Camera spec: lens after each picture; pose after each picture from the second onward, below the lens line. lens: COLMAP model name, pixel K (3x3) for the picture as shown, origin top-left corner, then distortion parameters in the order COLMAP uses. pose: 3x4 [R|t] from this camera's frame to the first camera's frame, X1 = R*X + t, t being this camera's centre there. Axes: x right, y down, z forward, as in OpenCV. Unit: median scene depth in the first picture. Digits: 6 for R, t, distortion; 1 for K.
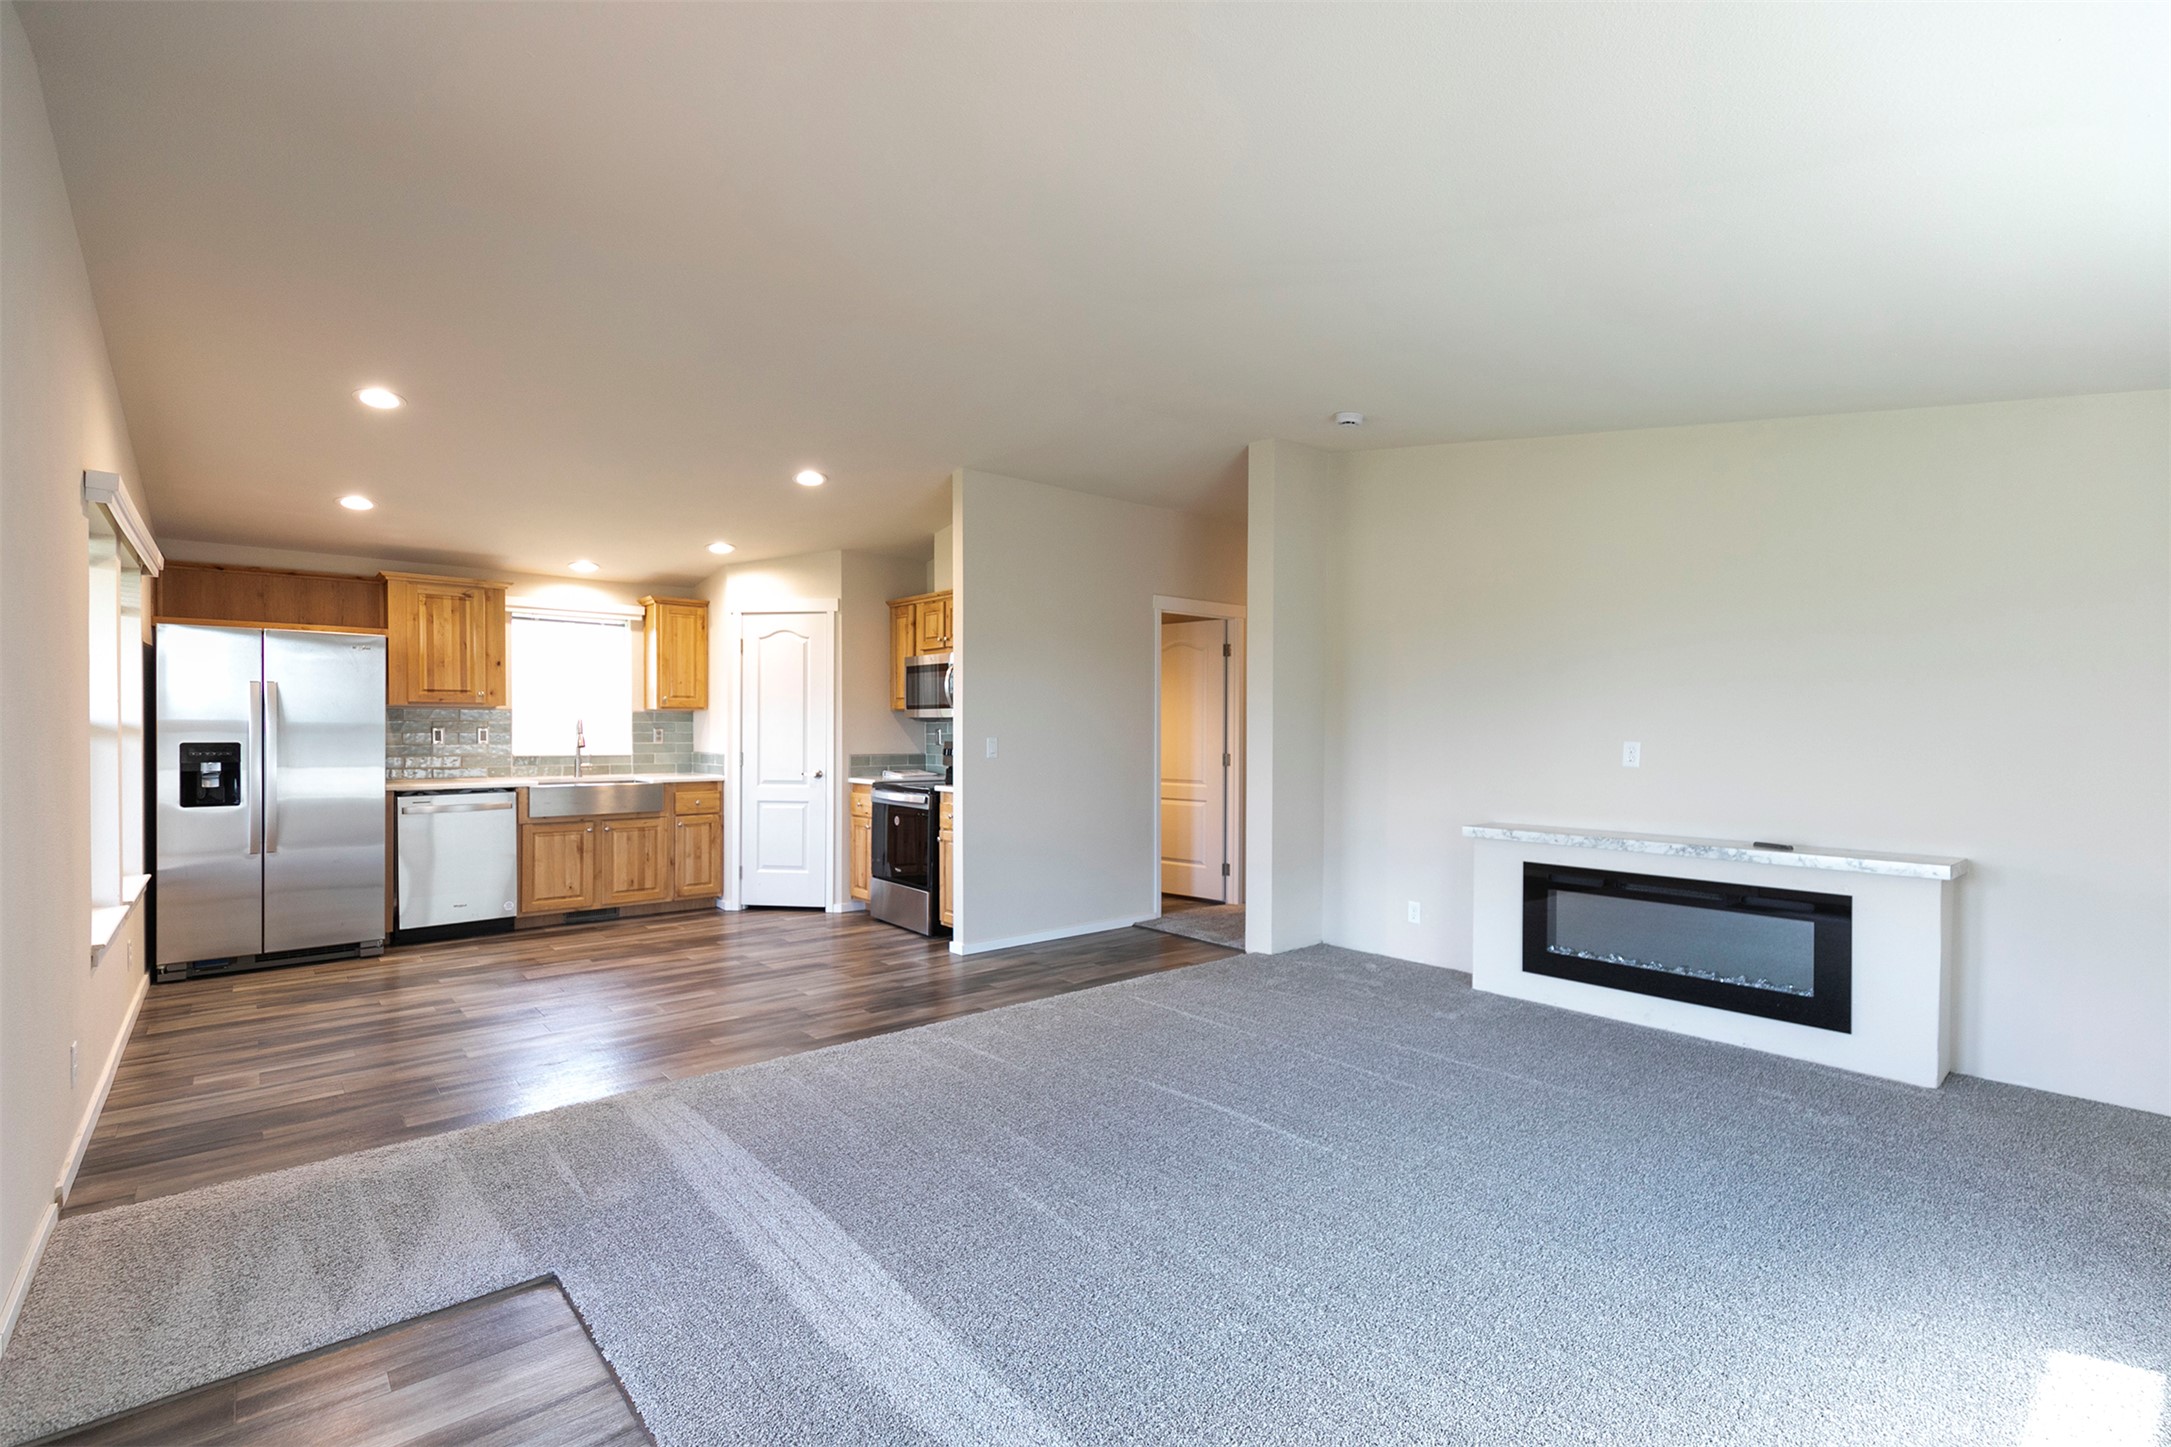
lens RADIAL K [[977.9, 0, 1091.5], [0, 977.9, 736.4], [0, 0, 1]] dist [0.012246, -0.002579]
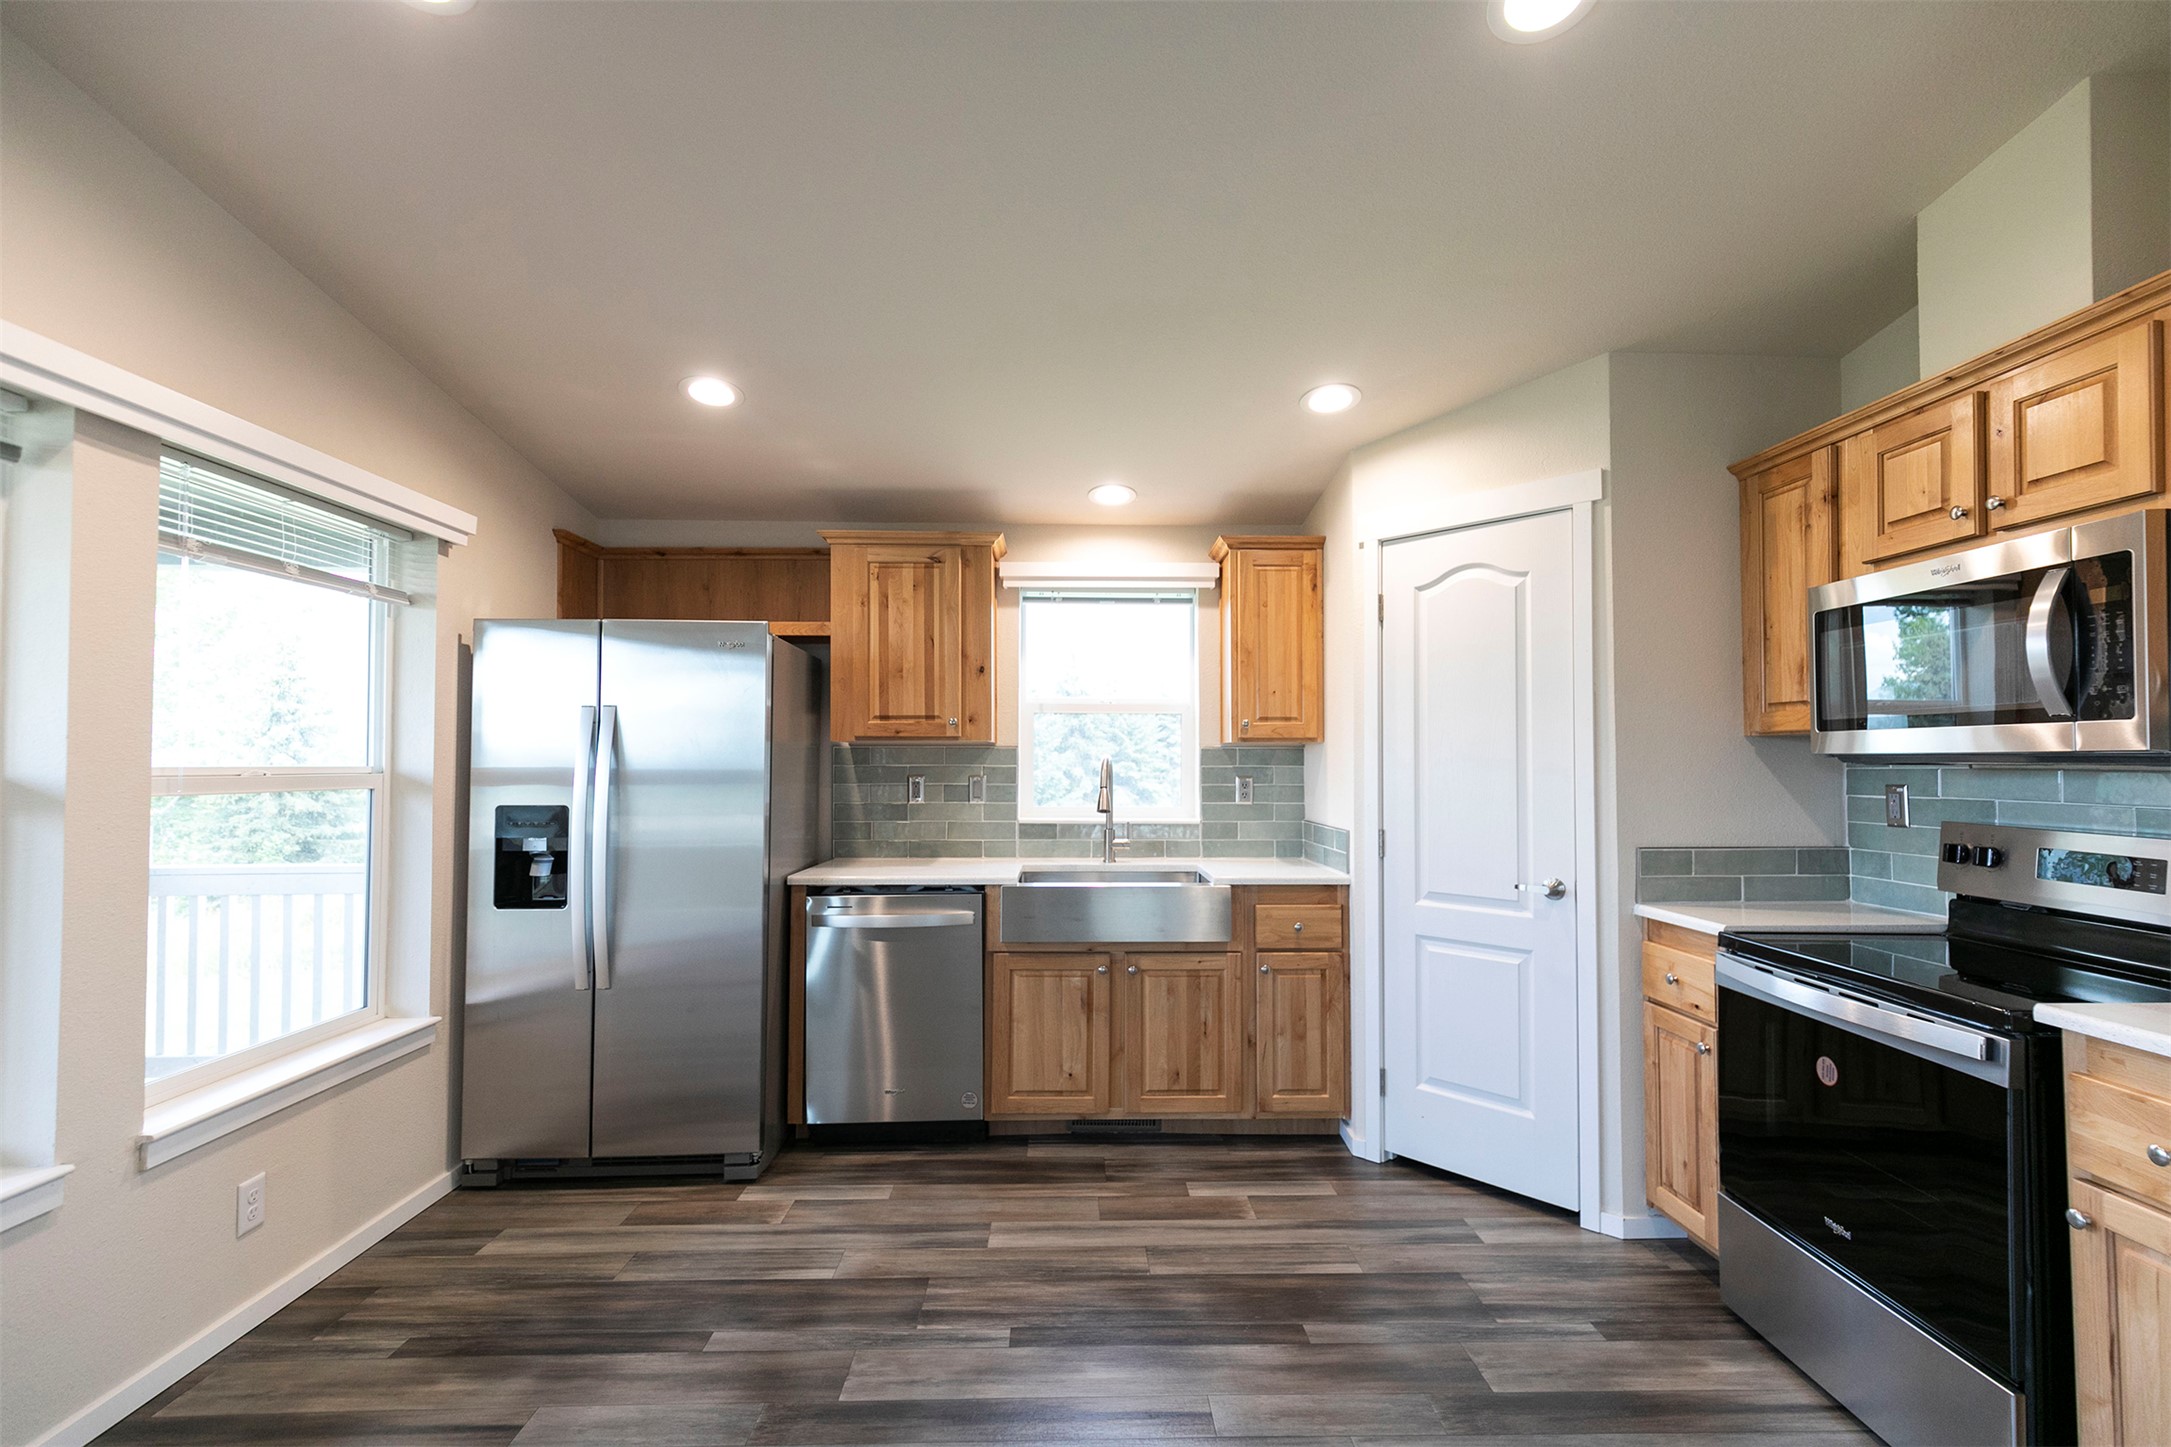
lens RADIAL K [[977.9, 0, 1091.0], [0, 977.9, 737.0], [0, 0, 1]] dist [0.012246, -0.002579]
pose [[0.776047, -0.019329, -0.630378, -0.183753], [-0.002447, 0.999430, -0.033658, -0.013889], [0.630670, 0.027662, 0.775558, 0.599015]]
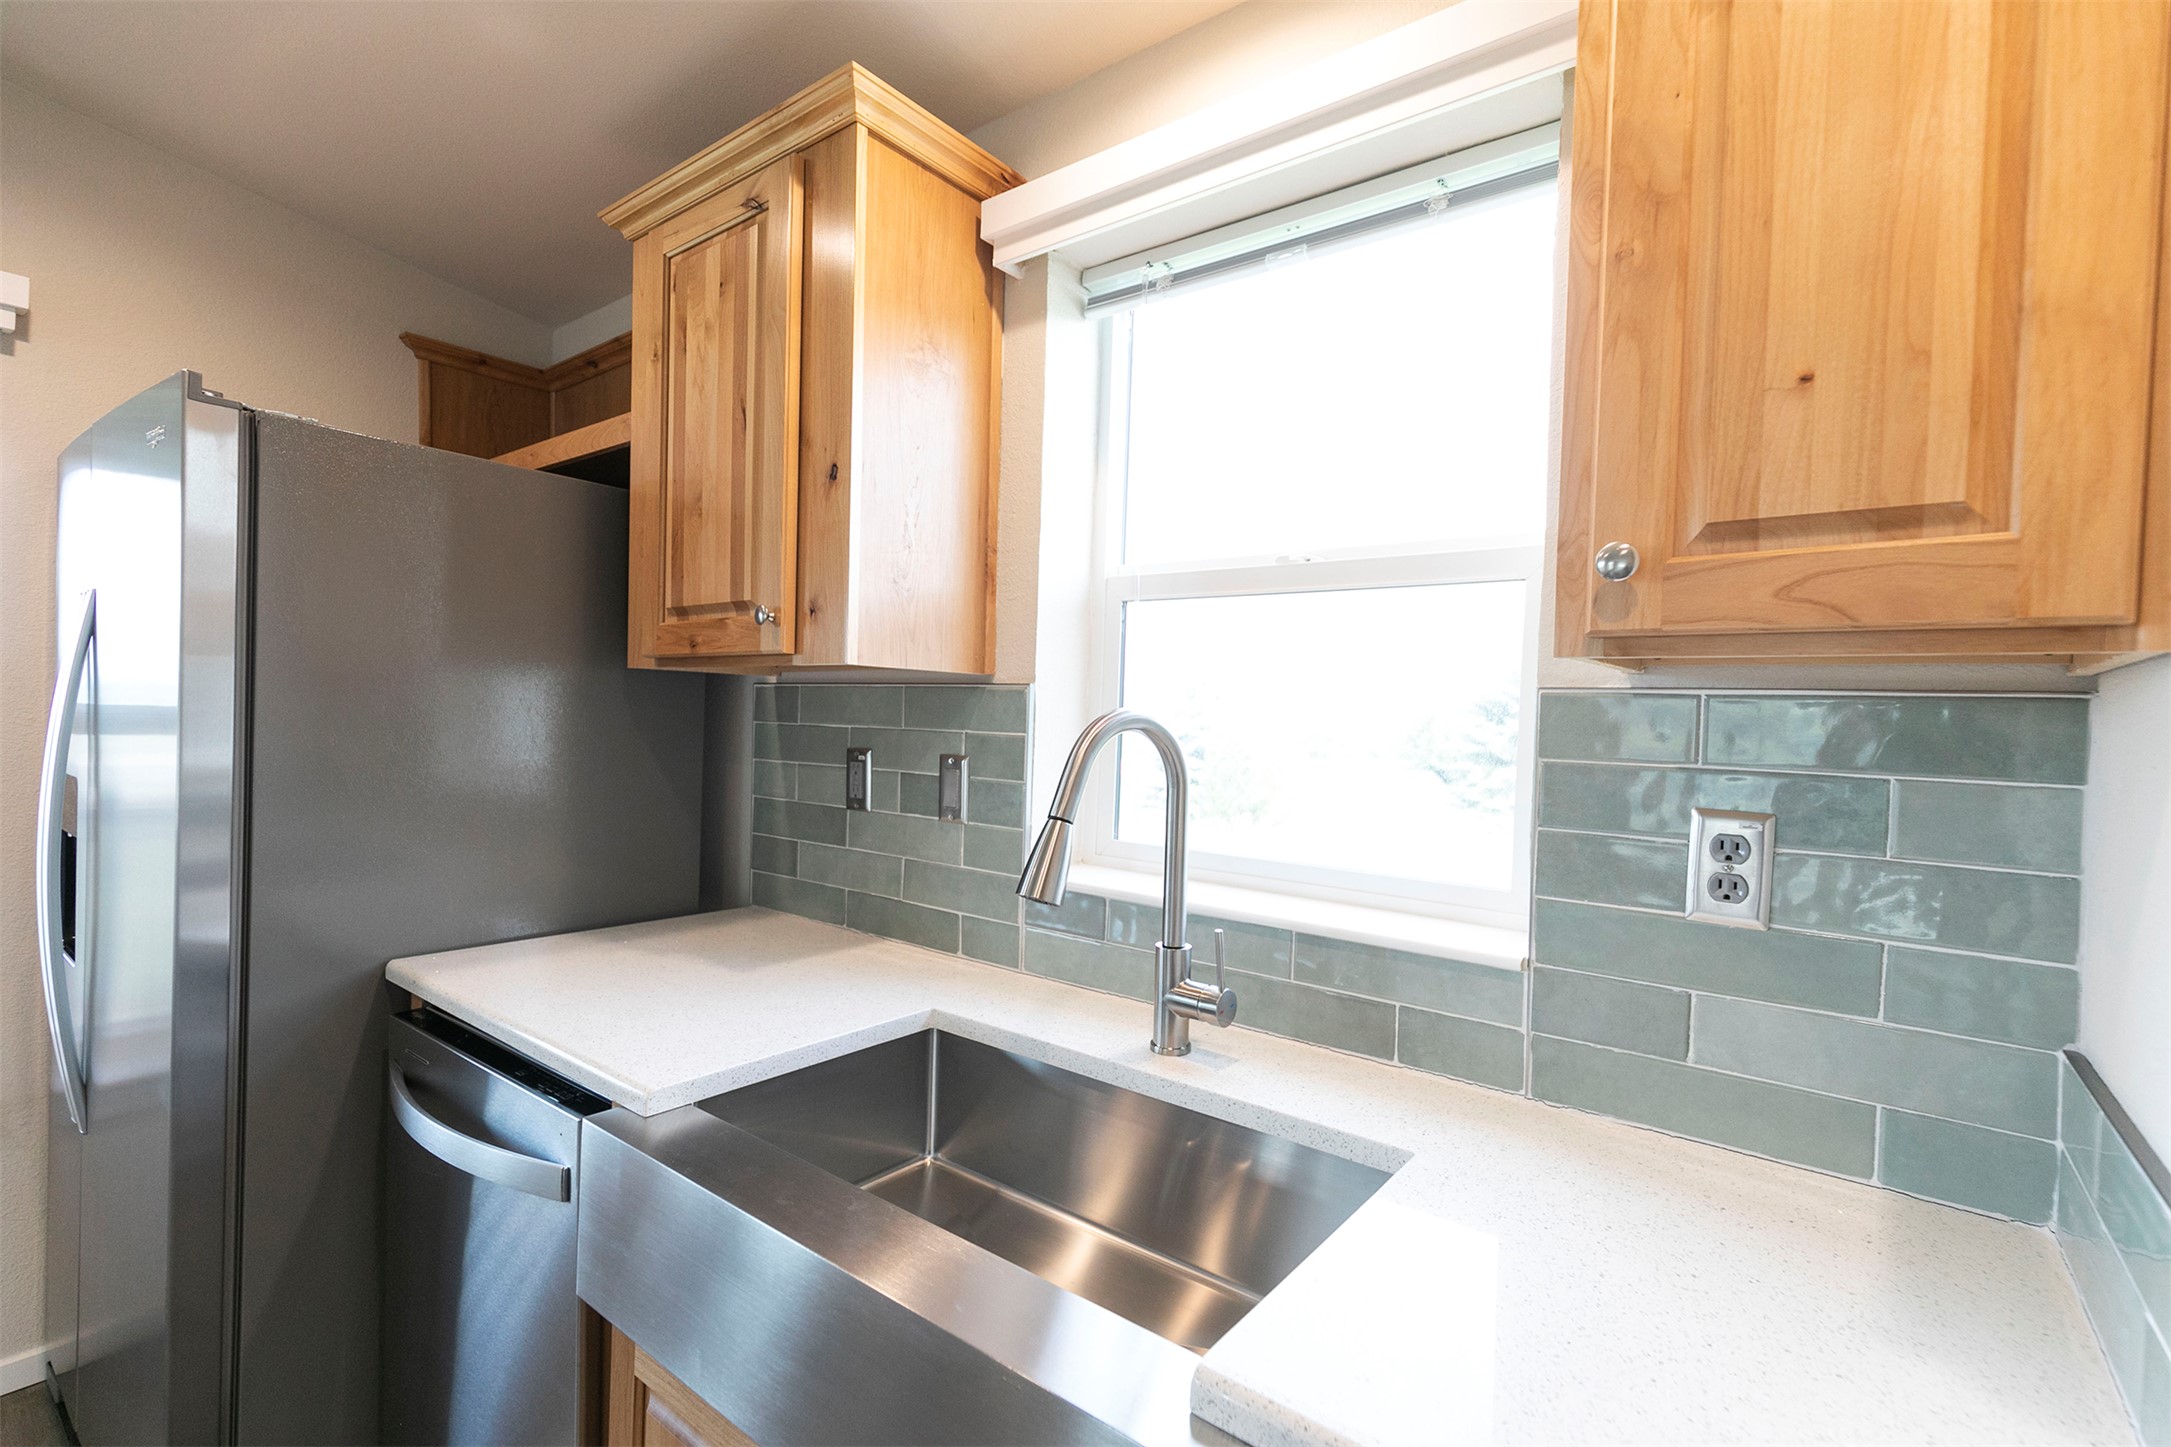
lens RADIAL K [[977.9, 0, 1092.4], [0, 977.9, 740.1], [0, 0, 1]] dist [0.012246, -0.002579]
pose [[0.197910, 0.026885, -0.979851, -0.384308], [-0.033943, 0.999212, 0.020561, -0.021012], [0.979632, 0.029190, 0.198667, 1.043004]]
